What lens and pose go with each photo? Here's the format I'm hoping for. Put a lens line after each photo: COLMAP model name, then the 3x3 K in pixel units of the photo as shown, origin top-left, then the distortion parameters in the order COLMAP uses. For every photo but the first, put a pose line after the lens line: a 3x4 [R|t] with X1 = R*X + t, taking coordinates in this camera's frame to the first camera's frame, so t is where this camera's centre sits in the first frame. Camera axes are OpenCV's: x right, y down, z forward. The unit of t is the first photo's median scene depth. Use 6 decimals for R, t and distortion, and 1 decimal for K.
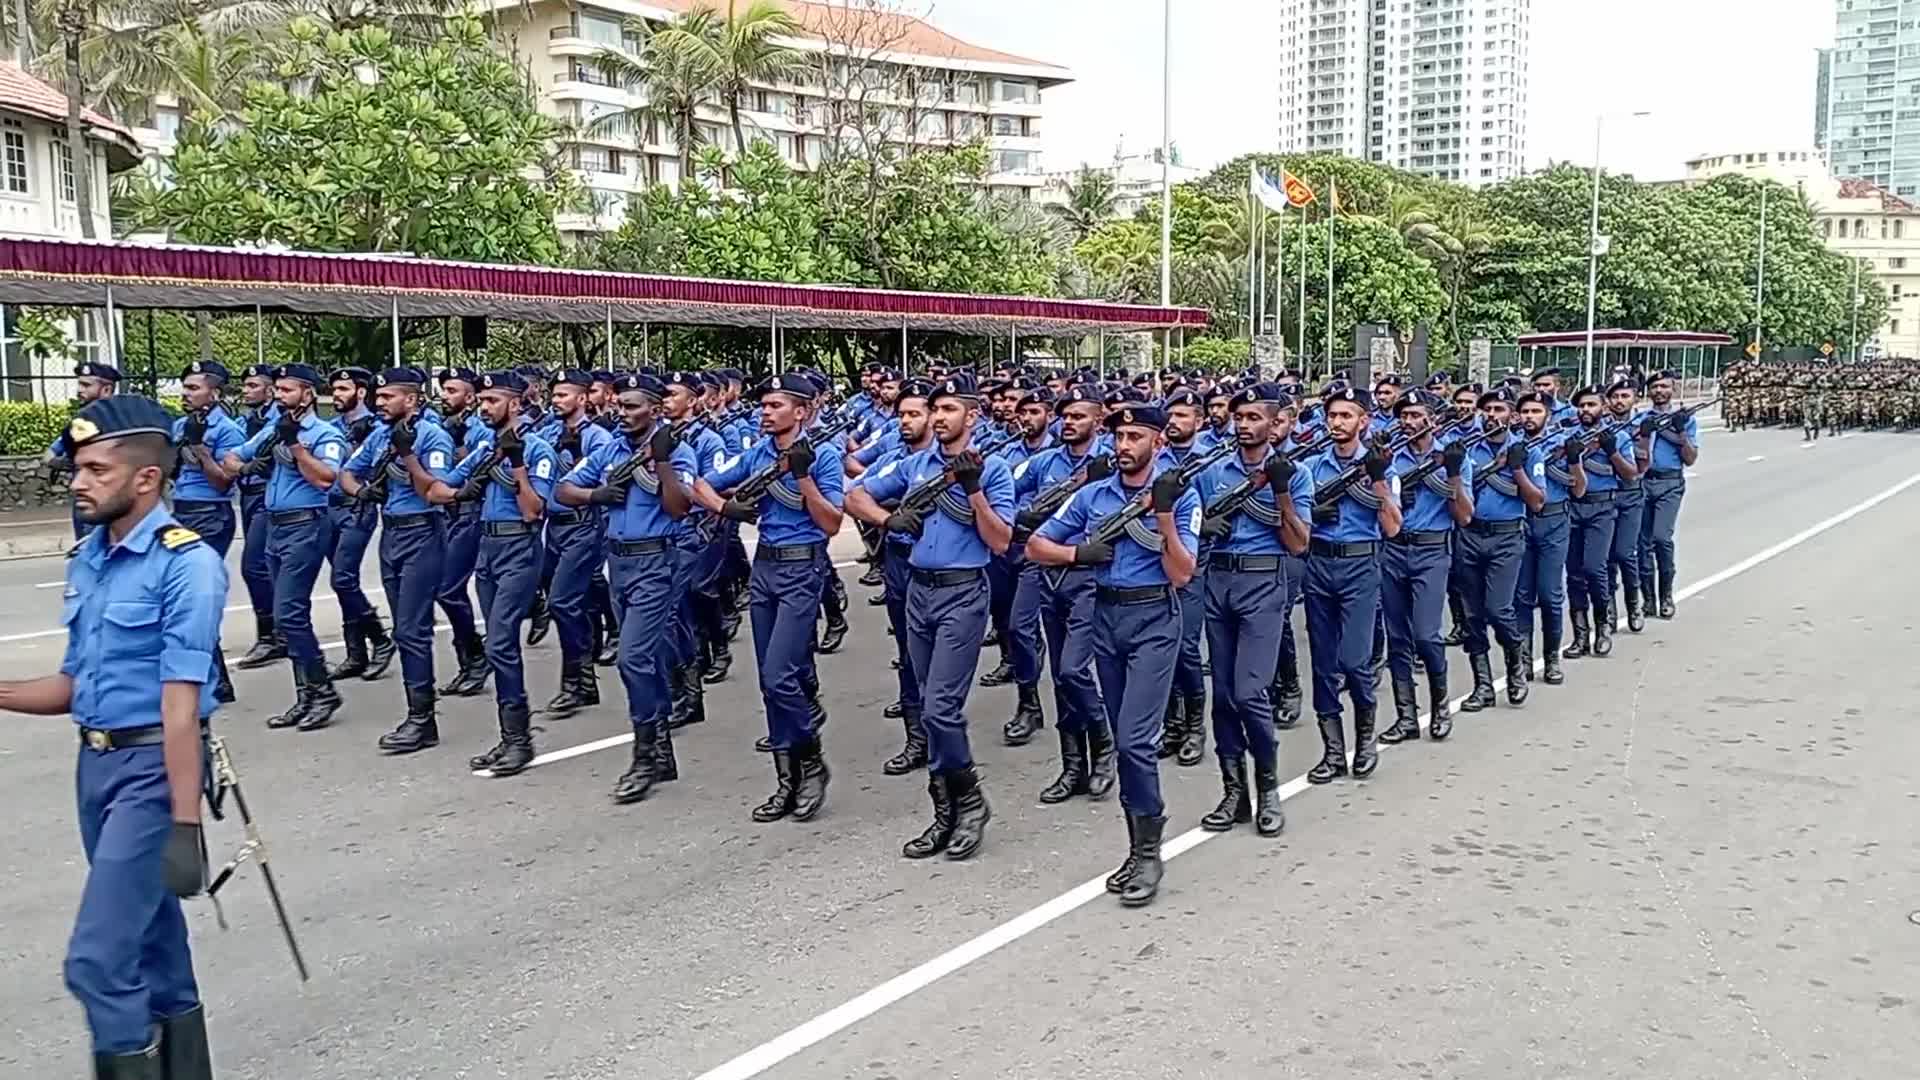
lens RADIAL K [[1716.7, 0, 967.3], [0, 1716.7, 547.2], [0, 0, 1]] dist [0.108054, -0.135245]
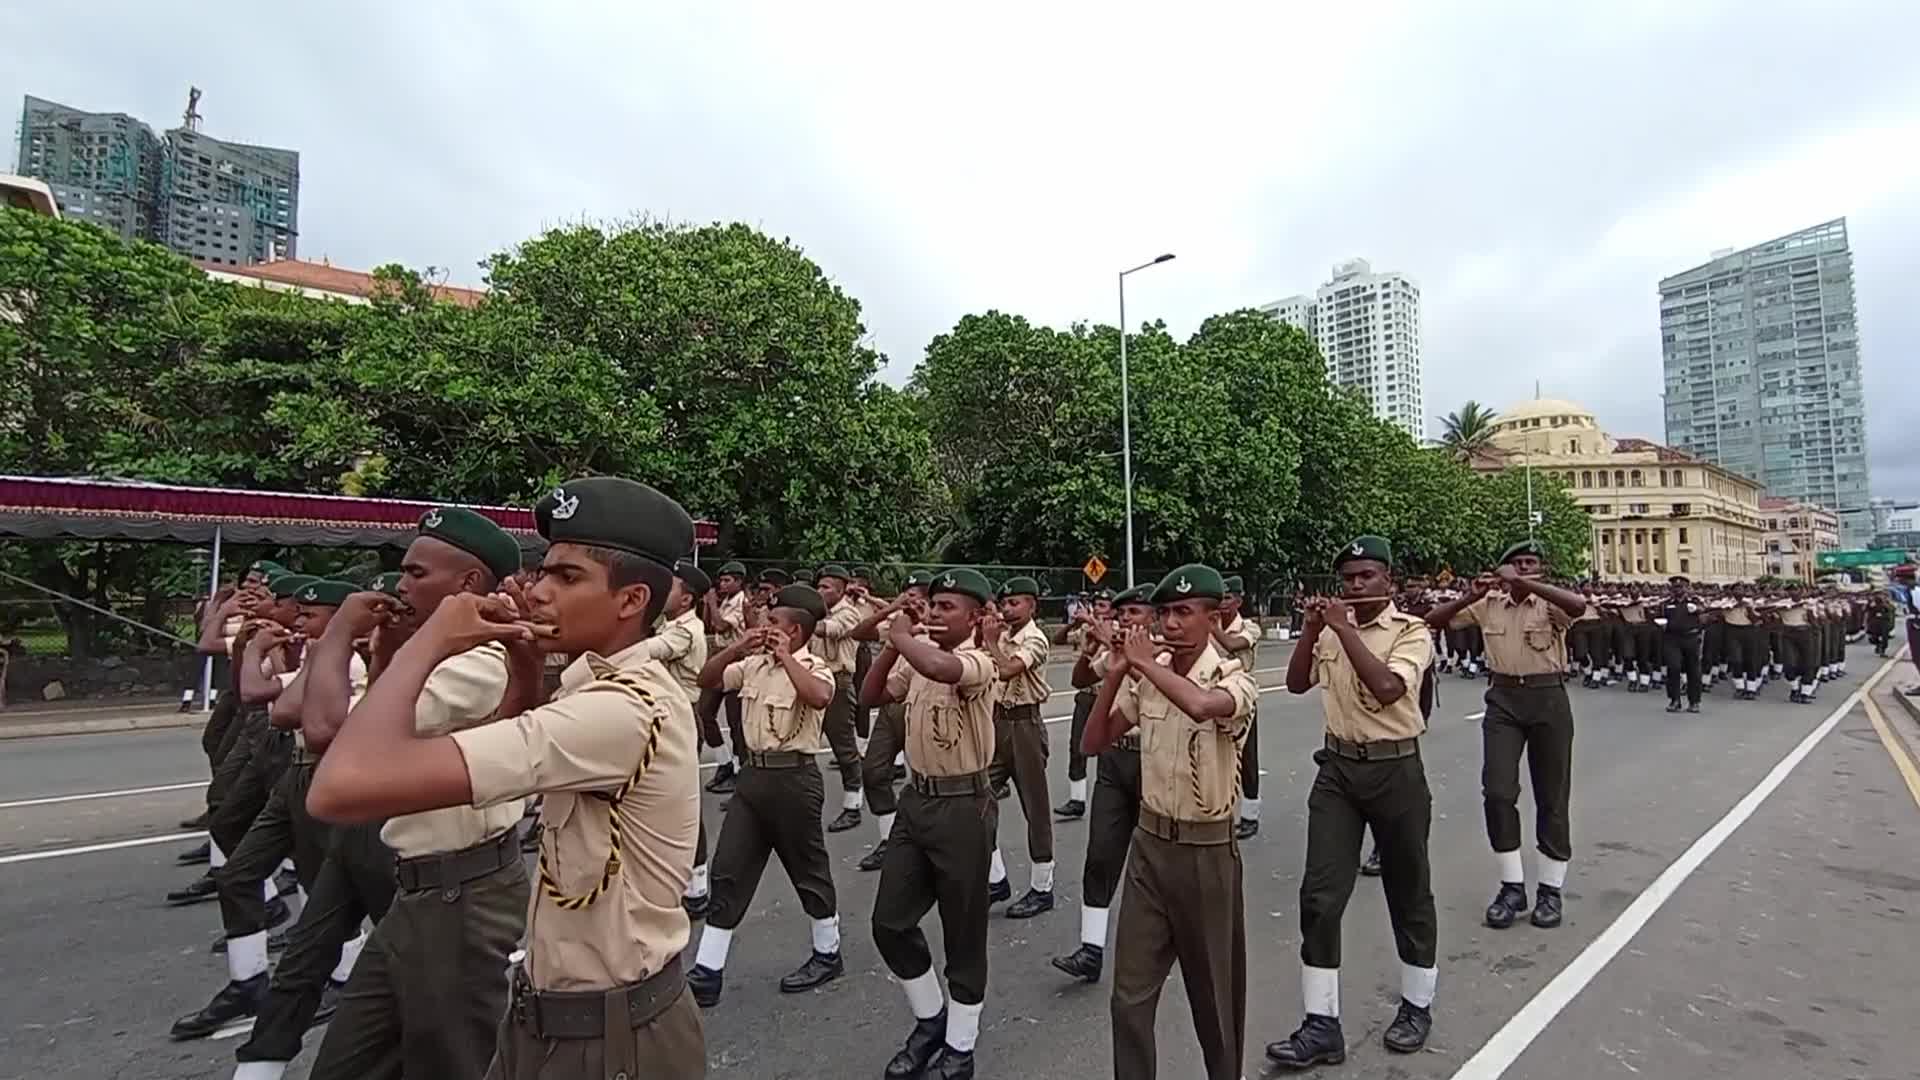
lens RADIAL K [[876.3, 0, 965.5], [0, 876.3, 539.0], [0, 0, 1]] dist [-0.000688, 0.003318]
pose [[0.967414, -0.015295, -0.252737, 0.537989], [-0.028159, 0.985483, -0.167425, -0.089095], [0.251628, 0.169086, 0.952939, 0.837741]]
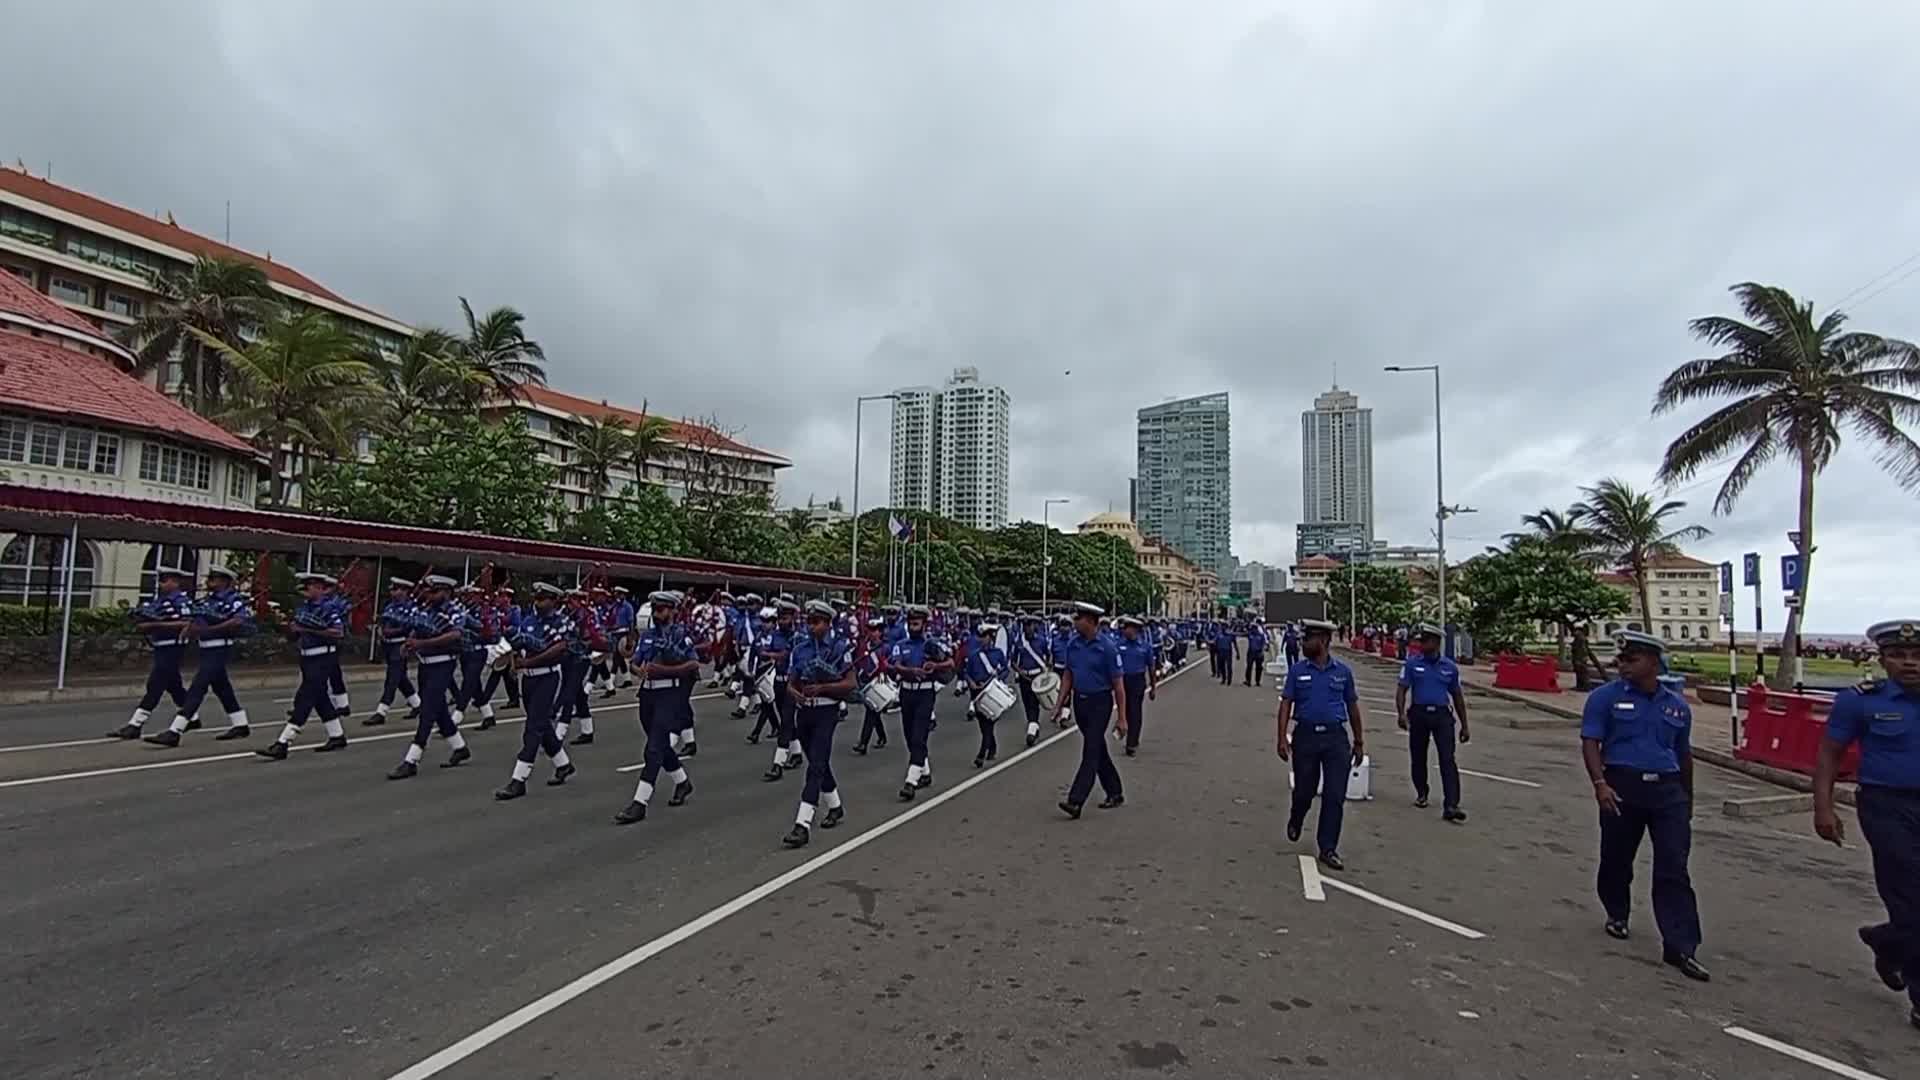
lens RADIAL K [[898.1, 0, 996.6], [0, 898.1, 567.6], [0, 0, 1]] dist [-0.013007, 0.019765]
pose [[0.955161, 0.041835, 0.293116, -0.016810], [0.004392, 0.987857, -0.155304, 0.005157], [-0.296054, 0.149628, 0.943379, -0.018668]]
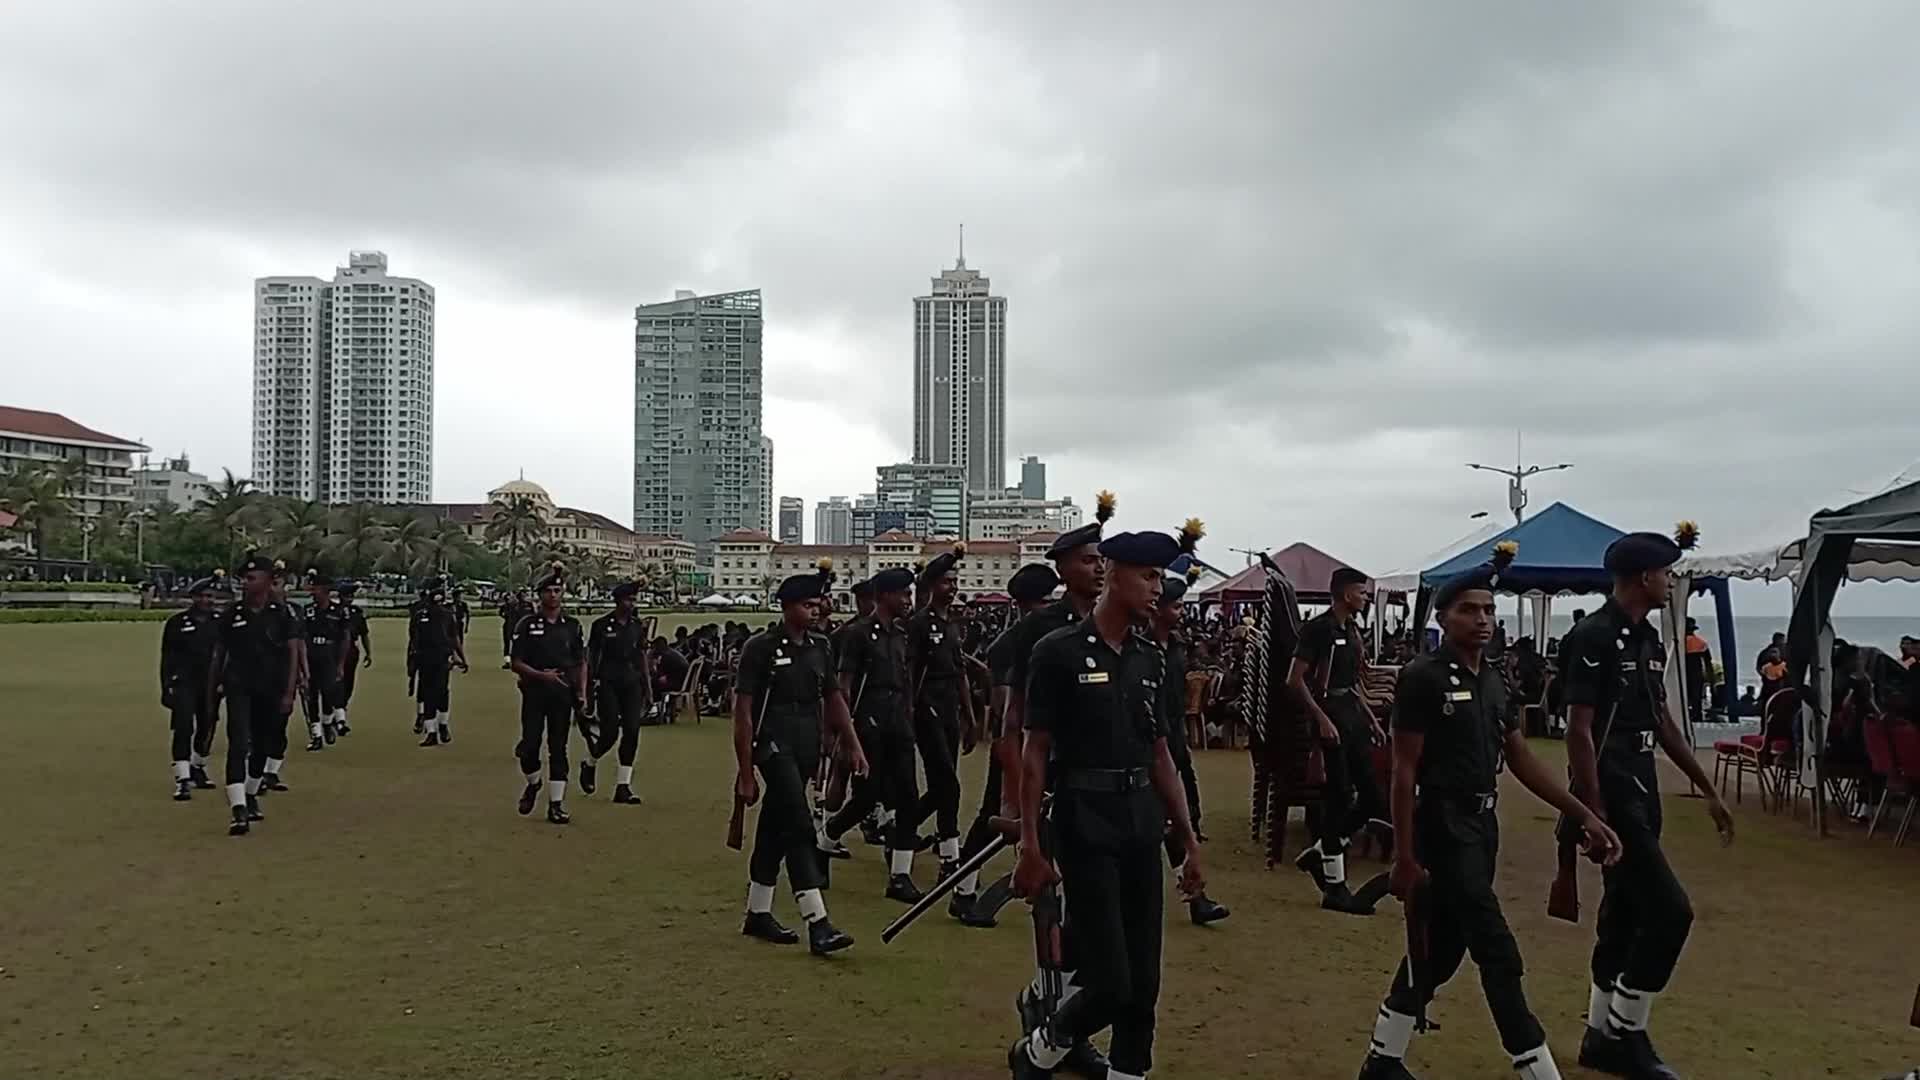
lens RADIAL K [[1716.7, 0, 970.3], [0, 1716.7, 532.8], [0, 0, 1]] dist [0.108054, -0.135245]
pose [[0.840908, 0.037192, 0.539899, -0.391133], [0.044637, 0.989470, -0.137685, 0.255650], [-0.539334, 0.139880, 0.830393, -2.047887]]
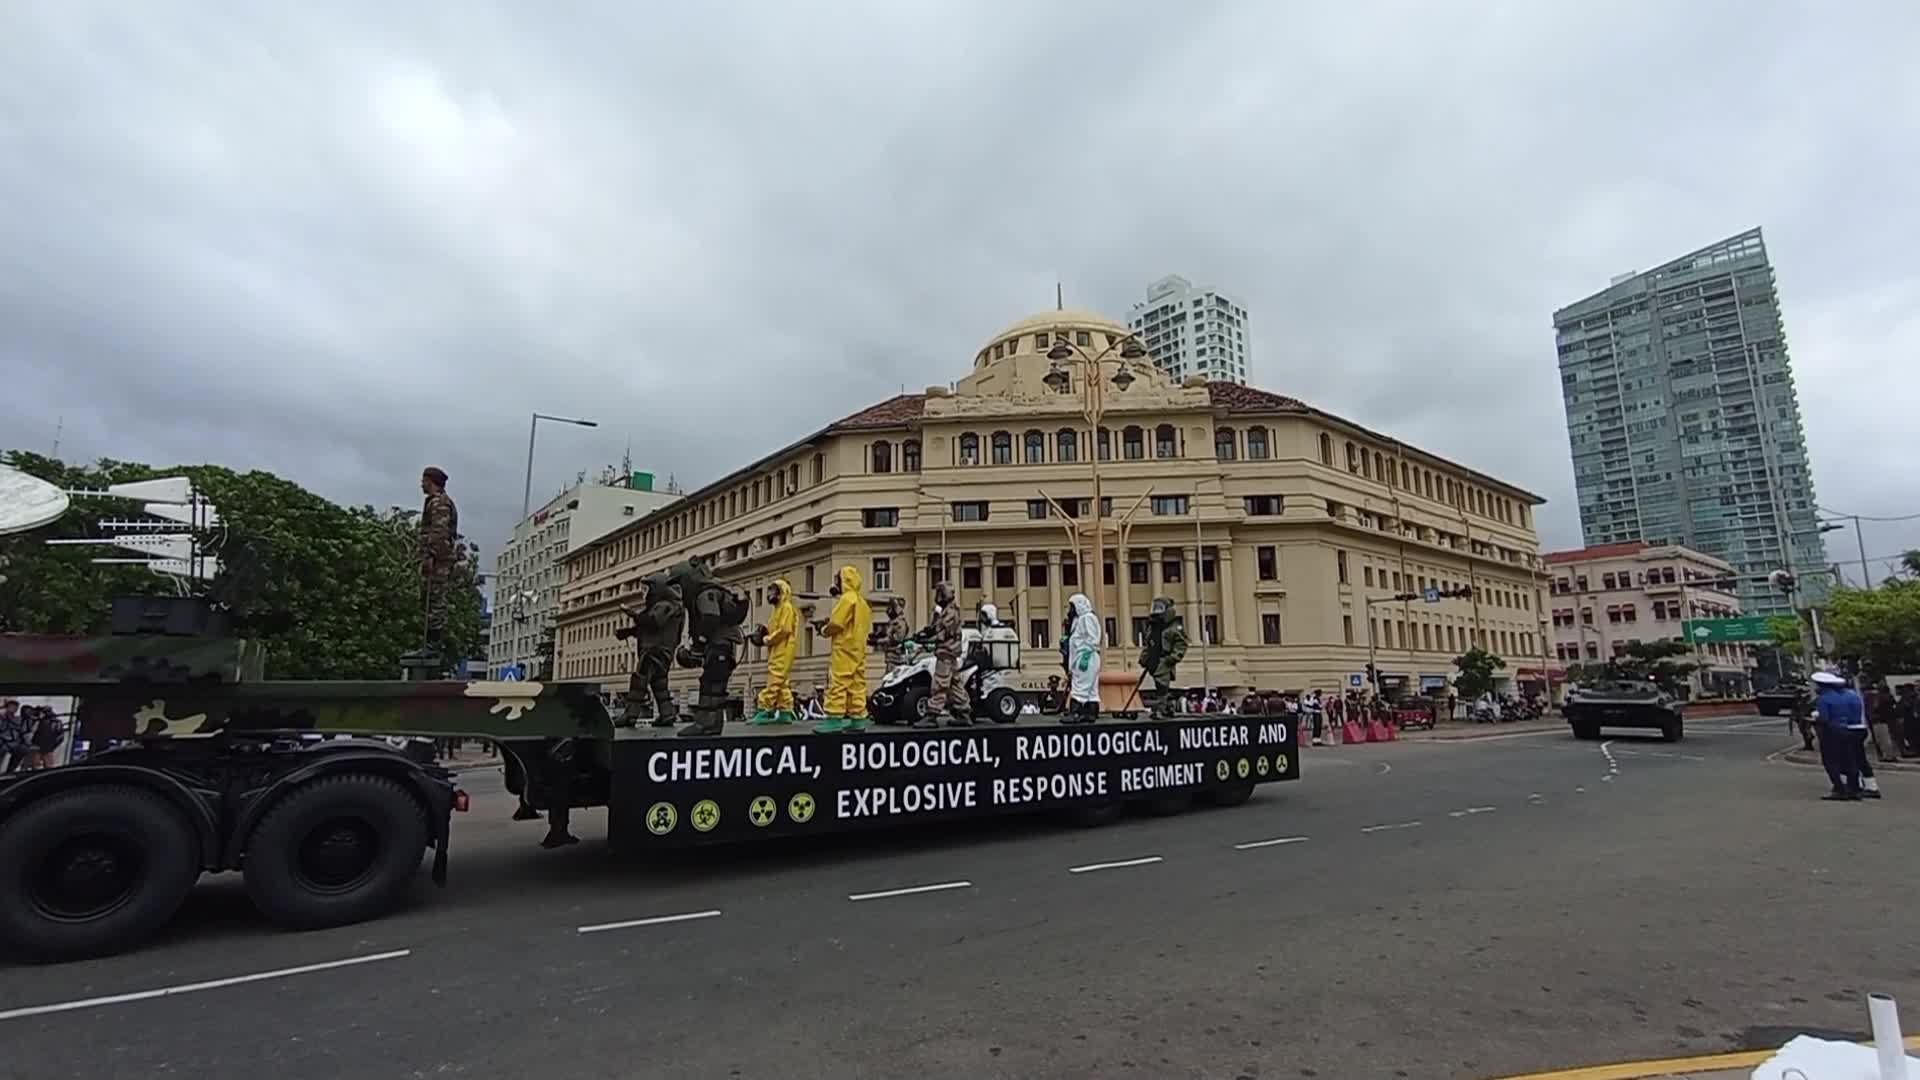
lens RADIAL K [[876.3, 0, 966.8], [0, 876.3, 530.2], [0, 0, 1]] dist [-0.000688, 0.003318]
pose [[0.966604, -0.042662, -0.252697, 1.165636], [-0.031093, 0.959239, -0.280880, -0.184564], [0.254380, 0.279356, 0.925878, 1.694278]]
